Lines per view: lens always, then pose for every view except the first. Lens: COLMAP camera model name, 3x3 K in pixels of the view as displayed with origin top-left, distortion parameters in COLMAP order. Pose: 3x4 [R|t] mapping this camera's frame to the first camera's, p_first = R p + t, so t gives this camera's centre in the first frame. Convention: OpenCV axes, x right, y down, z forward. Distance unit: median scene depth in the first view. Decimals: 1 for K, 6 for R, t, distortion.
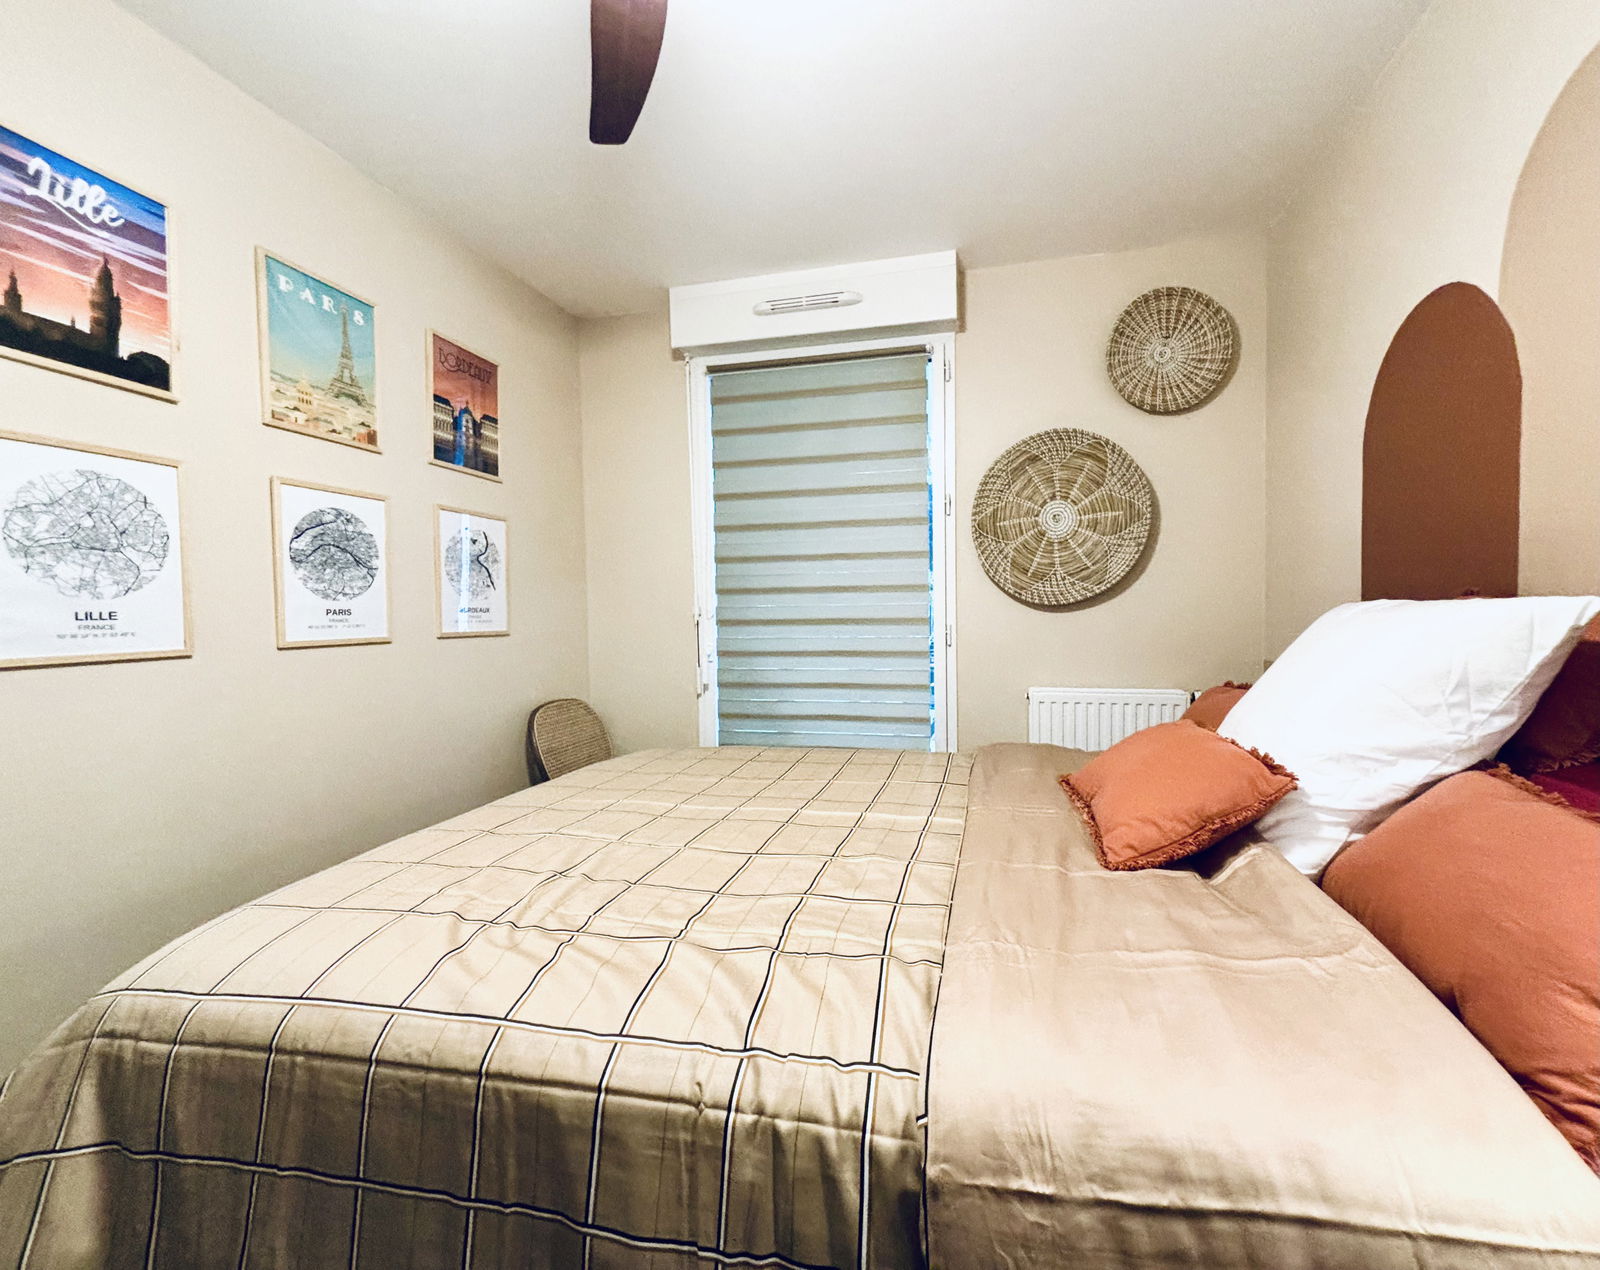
lens RADIAL K [[677.3, 0, 800.6], [0, 677.3, 628.8], [0, 0, 1]] dist [0.001121, -0.000193]
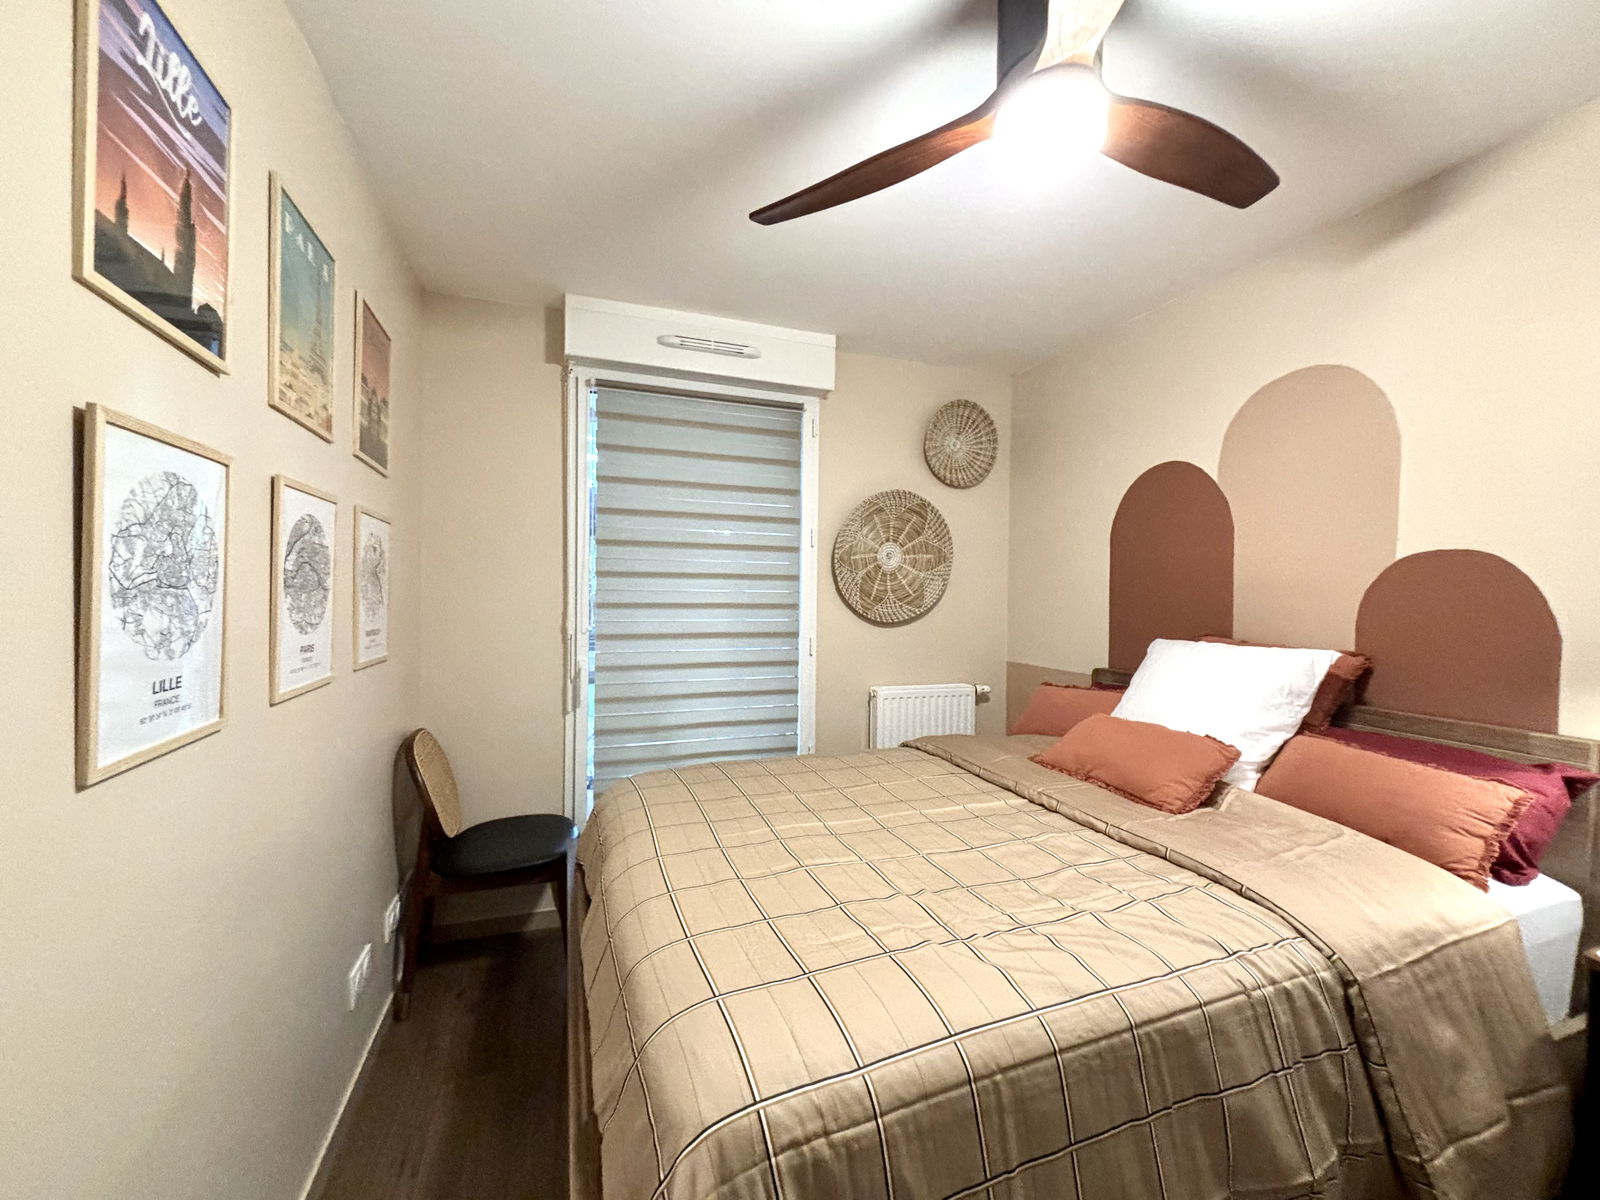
lens RADIAL K [[643.5, 0, 808.1], [0, 643.5, 598.9], [0, 0, 1]] dist [0.001572, 0.000124]
pose [[0.839631, 0.020618, 0.542766, -0.906488], [-0.005403, 0.999547, -0.029612, -0.094917], [-0.543131, 0.021931, 0.839362, 0.115353]]
